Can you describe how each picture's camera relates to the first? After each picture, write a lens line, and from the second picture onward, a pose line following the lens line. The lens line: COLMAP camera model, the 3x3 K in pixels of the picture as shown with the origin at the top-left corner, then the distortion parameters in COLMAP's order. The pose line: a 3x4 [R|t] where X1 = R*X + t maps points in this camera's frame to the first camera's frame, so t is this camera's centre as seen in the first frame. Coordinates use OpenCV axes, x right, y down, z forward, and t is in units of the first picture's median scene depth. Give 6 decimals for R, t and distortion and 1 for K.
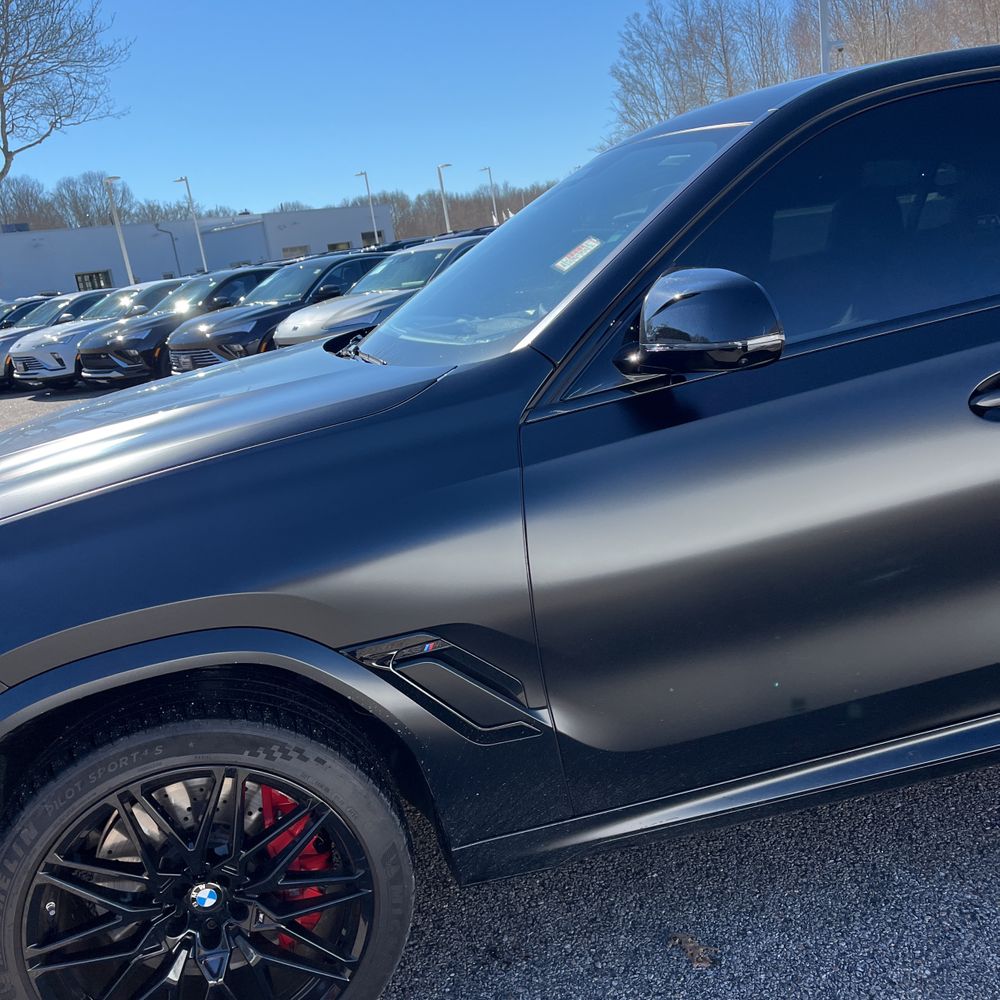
lens RADIAL K [[1011.2, 0, 487.8], [0, 1011.2, 499.5], [0, 0, 1]] dist [0.038162, -0.020839]
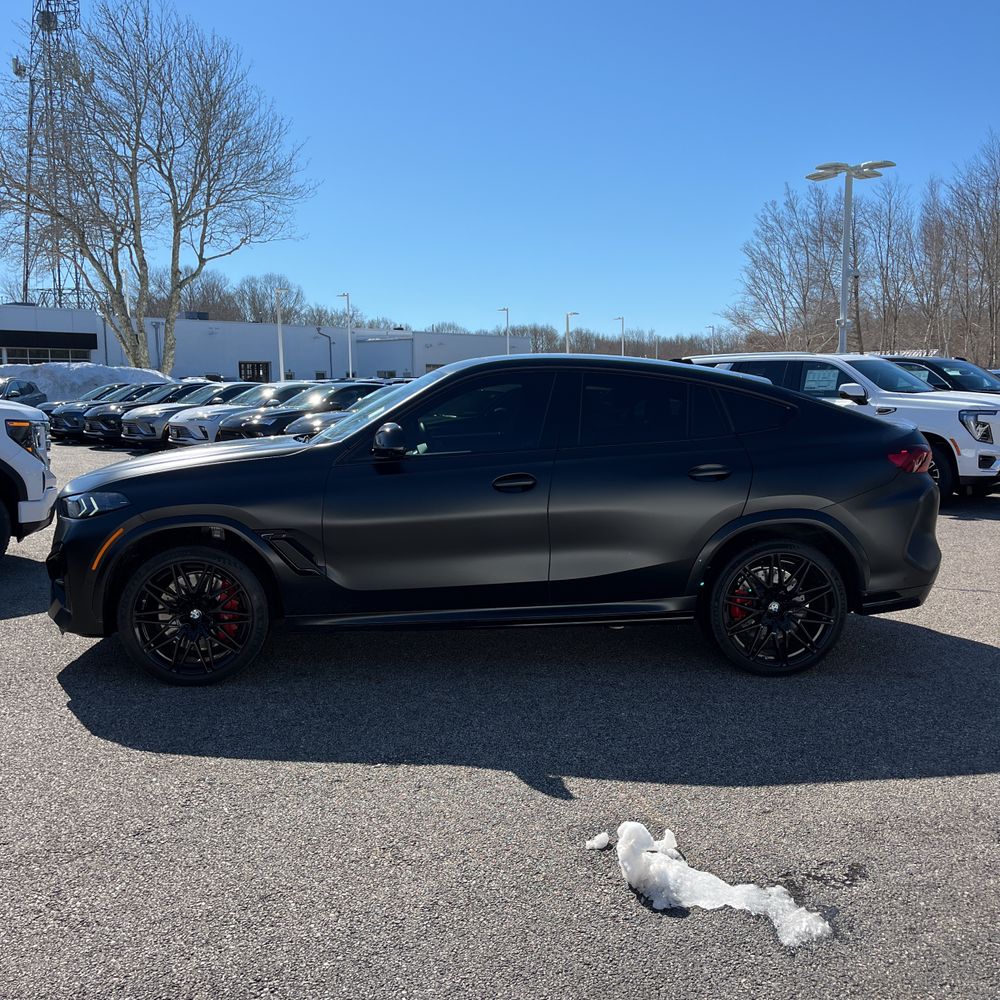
lens RADIAL K [[1007.1, 0, 501.7], [0, 1007.1, 487.6], [0, 0, 1]] dist [0.069683, -0.080654]
pose [[0.982831, 0.146358, -0.112348, 0.074346], [-0.160214, 0.978977, -0.126237, 0.023818], [0.091511, 0.142069, 0.985618, -0.157690]]
